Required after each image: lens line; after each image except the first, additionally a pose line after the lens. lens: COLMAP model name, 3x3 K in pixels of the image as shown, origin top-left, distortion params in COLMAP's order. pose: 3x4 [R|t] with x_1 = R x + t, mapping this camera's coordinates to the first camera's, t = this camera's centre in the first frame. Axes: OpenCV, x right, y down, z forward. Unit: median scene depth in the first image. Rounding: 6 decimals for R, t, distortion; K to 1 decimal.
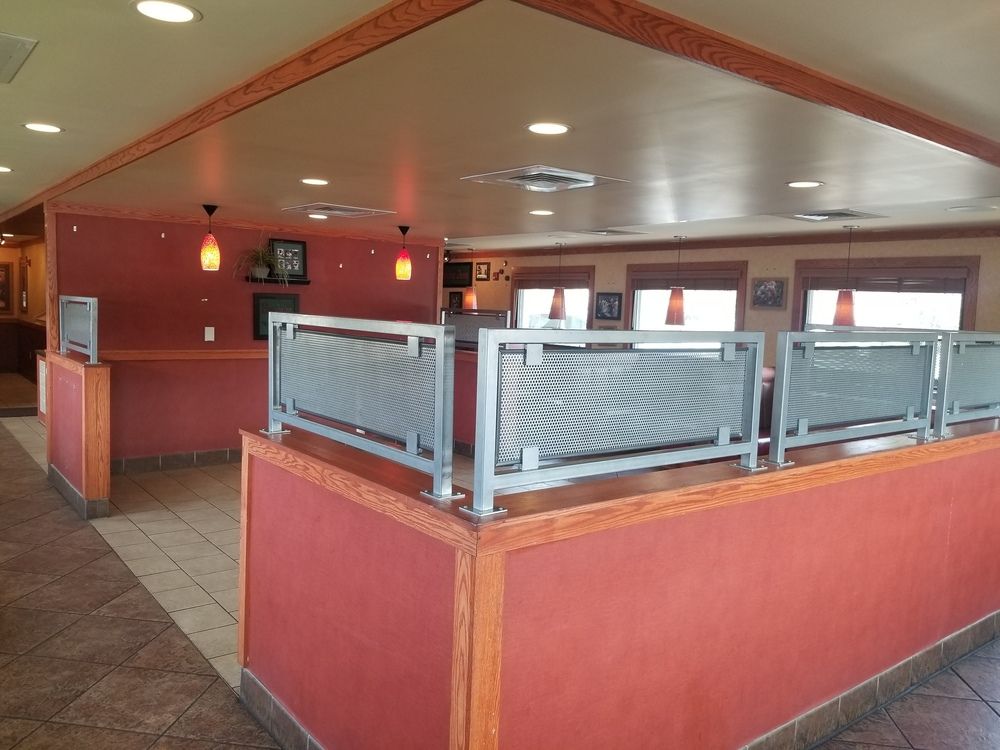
lens RADIAL K [[778.8, 0, 481.4], [0, 778.8, 374.3], [0, 0, 1]] dist [0.117474, -0.198428]
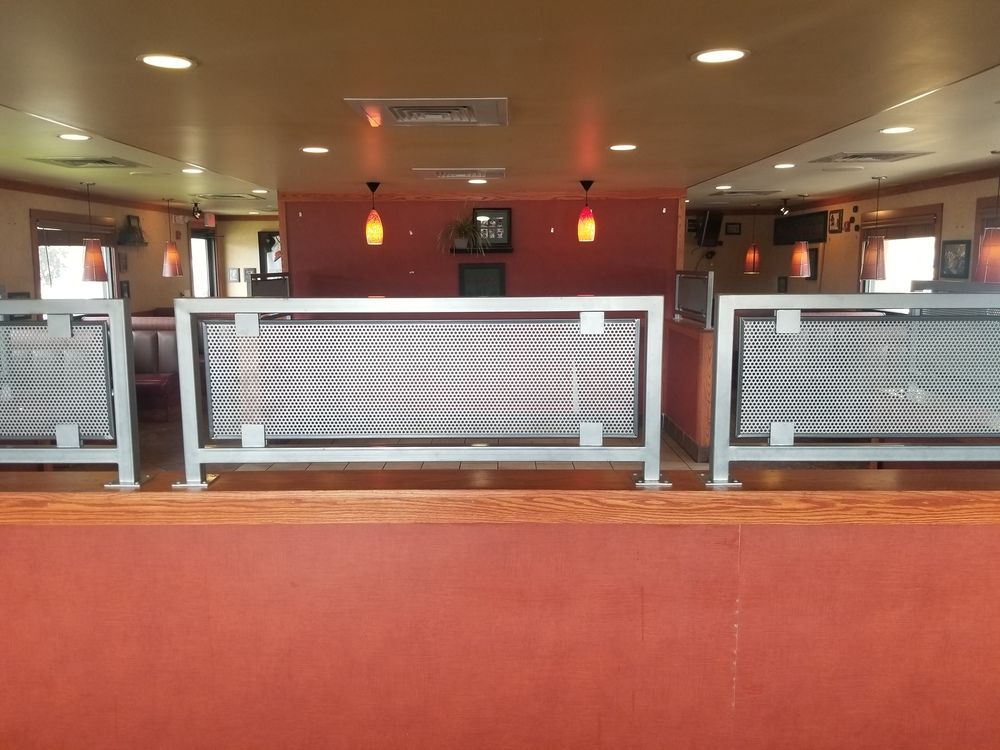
lens RADIAL K [[778.8, 0, 481.4], [0, 778.8, 374.3], [0, 0, 1]] dist [0.117474, -0.198428]
pose [[0.780765, 0.048111, -0.622970, 0.362522], [-0.023695, 0.998594, 0.047423, -0.008714], [0.624375, -0.022265, 0.780807, 0.217361]]
